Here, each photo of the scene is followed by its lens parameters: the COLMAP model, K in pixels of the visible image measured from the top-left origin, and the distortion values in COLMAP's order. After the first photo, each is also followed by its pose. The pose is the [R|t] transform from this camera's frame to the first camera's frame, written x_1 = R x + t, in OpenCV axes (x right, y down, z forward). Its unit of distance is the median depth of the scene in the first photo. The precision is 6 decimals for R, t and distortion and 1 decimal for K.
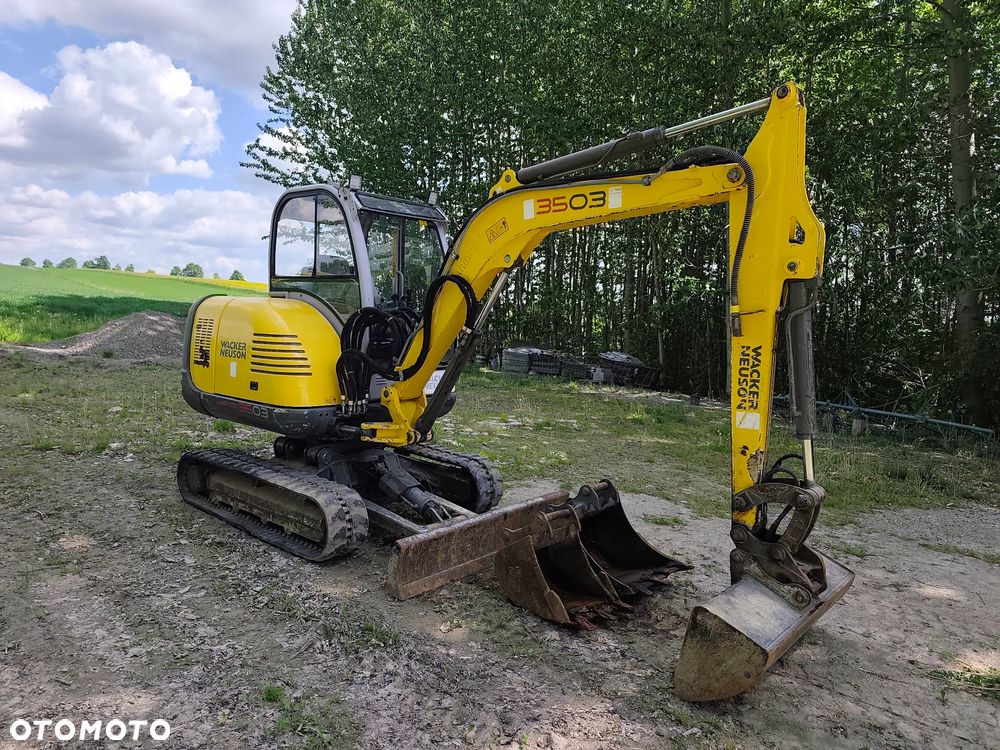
lens RADIAL K [[682.7, 0, 494.0], [0, 682.7, 370.1], [0, 0, 1]] dist [0.044801, -0.046514]
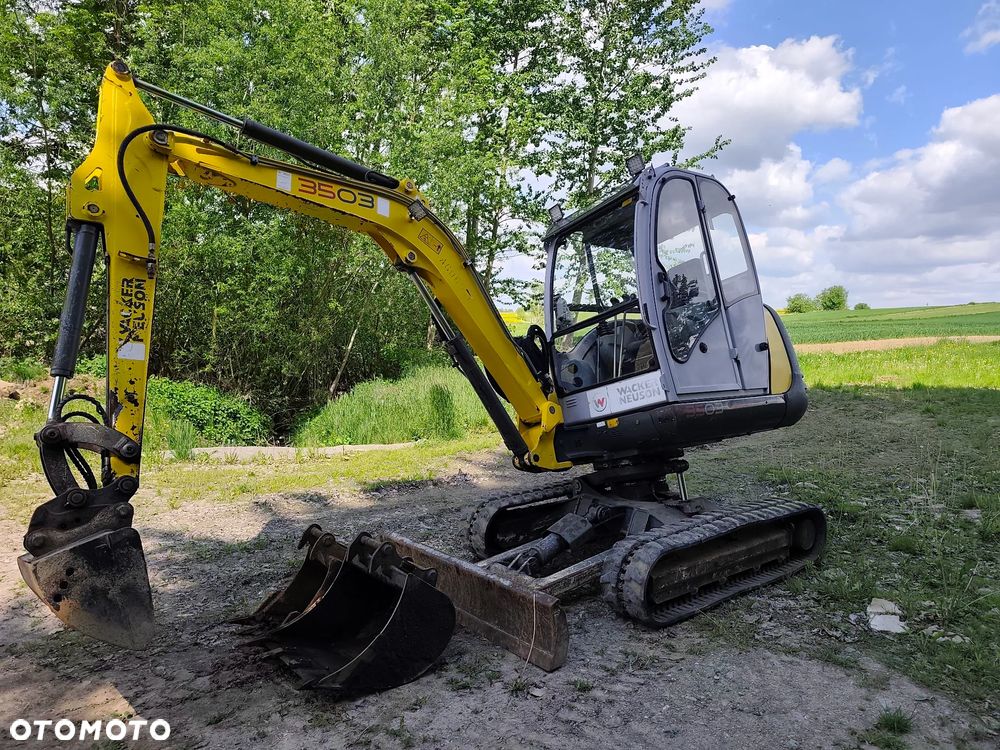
lens RADIAL K [[683.7, 0, 493.4], [0, 683.7, 374.1], [0, 0, 1]] dist [0.039063, -0.043794]
pose [[-0.180648, 0.005748, -0.983531, 0.799388], [-0.093553, 0.995349, 0.023000, -0.048226], [0.979088, 0.096167, -0.179270, 1.112424]]
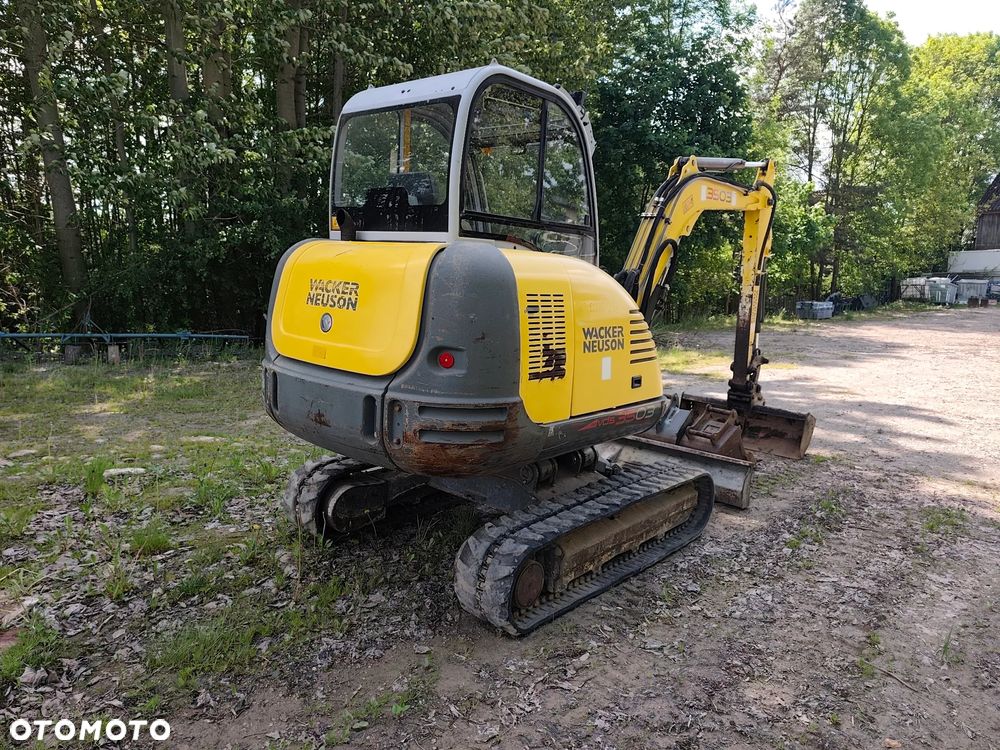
lens RADIAL K [[683.7, 0, 493.4], [0, 683.7, 374.1], [0, 0, 1]] dist [0.039063, -0.043794]
pose [[0.002931, -0.184105, 0.982902, -1.091897], [0.035281, 0.982313, 0.183890, -0.127808], [-0.999373, 0.034139, 0.009375, 1.175246]]
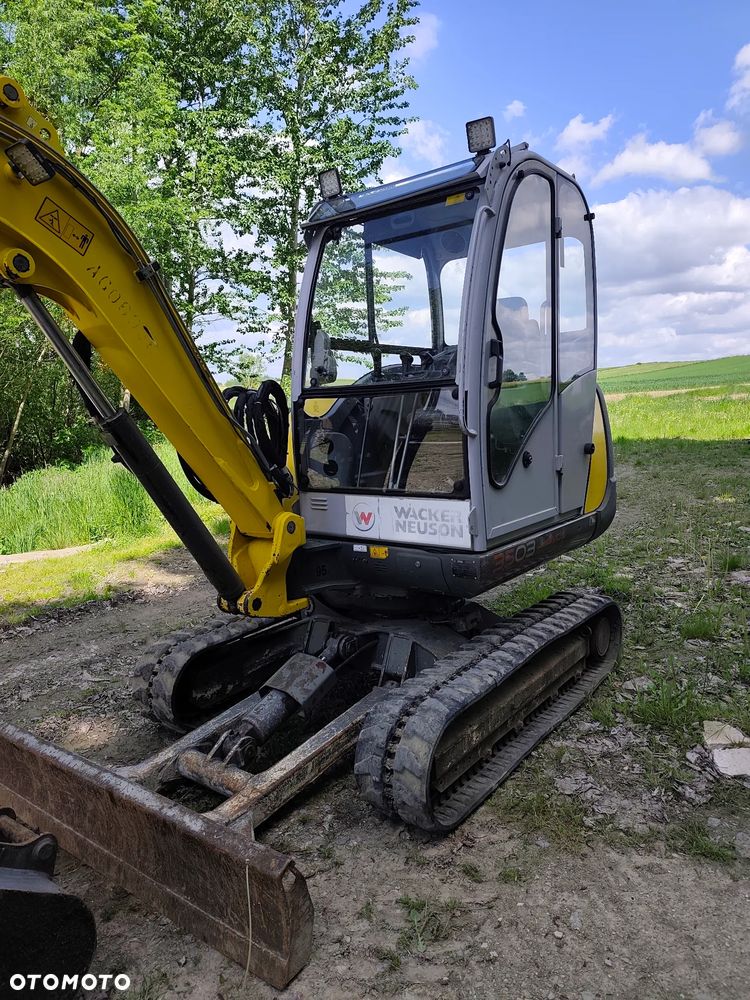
lens RADIAL K [[683.7, 0, 378.9], [0, 683.7, 488.6], [0, 0, 1]] dist [0.039063, -0.043794]
pose [[0.064915, 0.071040, -0.995359, 0.477074], [-0.042723, 0.996746, 0.068353, -0.044928], [0.996976, 0.038087, 0.067739, 1.089452]]
